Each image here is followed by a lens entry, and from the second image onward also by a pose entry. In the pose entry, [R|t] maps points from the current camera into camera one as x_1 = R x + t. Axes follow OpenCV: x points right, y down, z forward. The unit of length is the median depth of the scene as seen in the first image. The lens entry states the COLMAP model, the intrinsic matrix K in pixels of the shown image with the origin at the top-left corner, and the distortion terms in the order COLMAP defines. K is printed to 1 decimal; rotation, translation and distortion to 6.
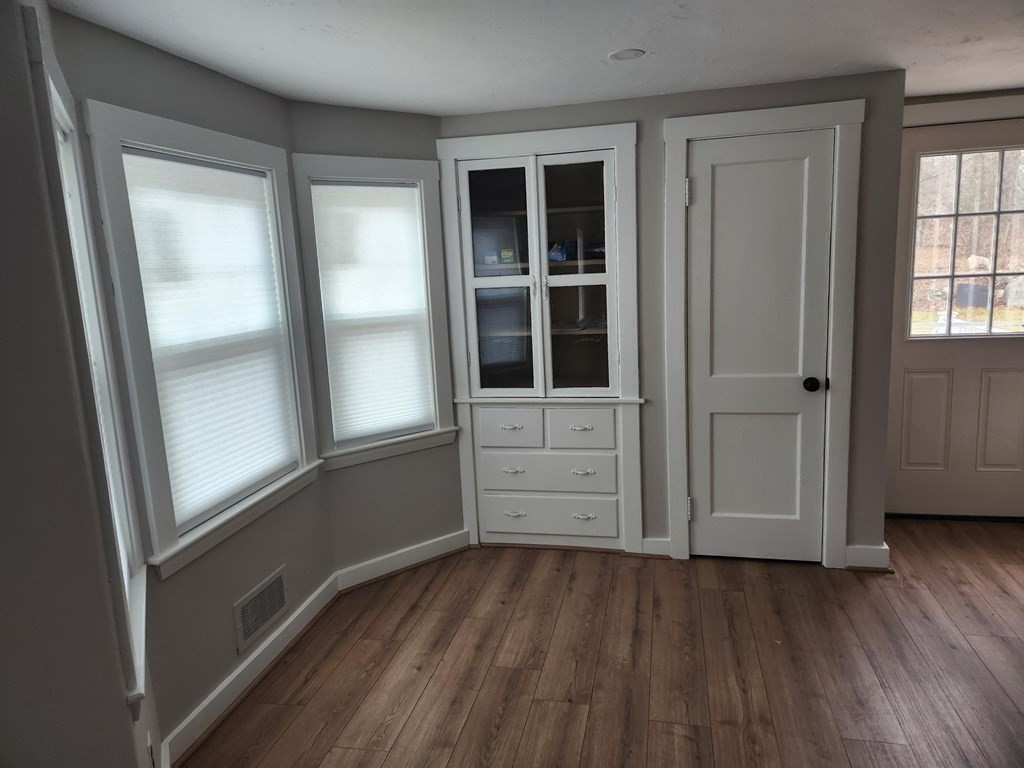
lens RADIAL K [[679.7, 0, 512.0], [0, 679.7, 384.0], [0, 0, 1]] dist [0.072563, -0.062892]
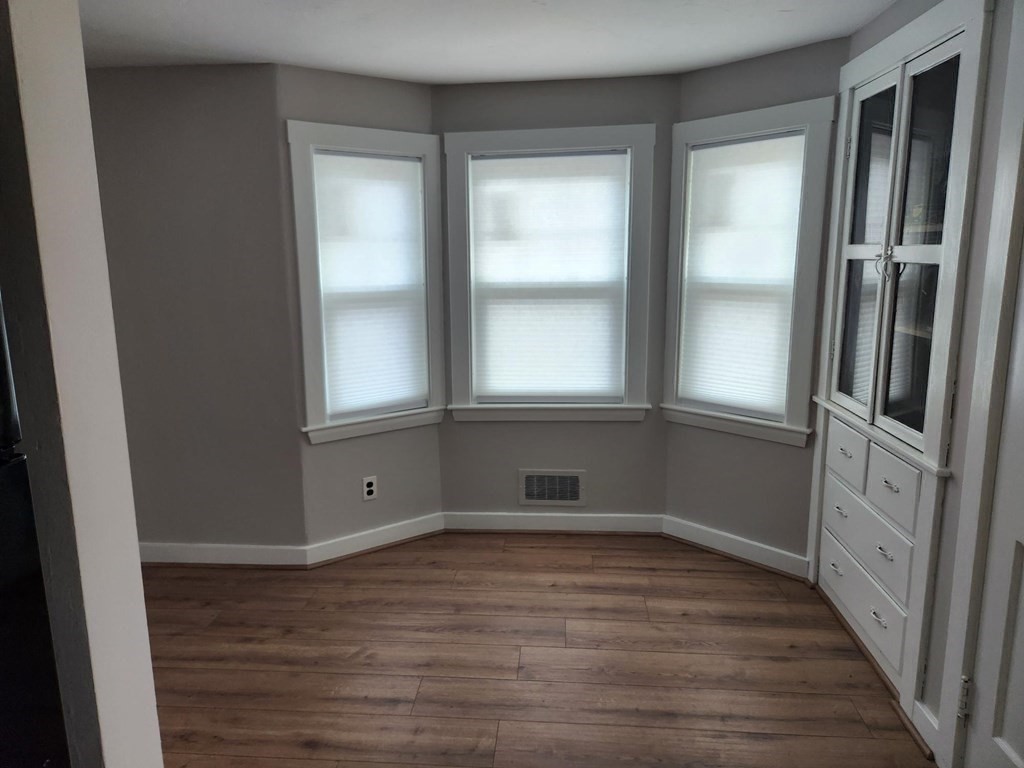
lens RADIAL K [[684.7, 0, 511.0], [0, 684.7, 377.1], [0, 0, 1]] dist [0.079013, -0.074067]
pose [[0.131688, 0.222724, -0.965946, 0.763886], [-0.165314, 0.965721, 0.200135, -0.120967], [0.977410, 0.133329, 0.163993, 0.597614]]
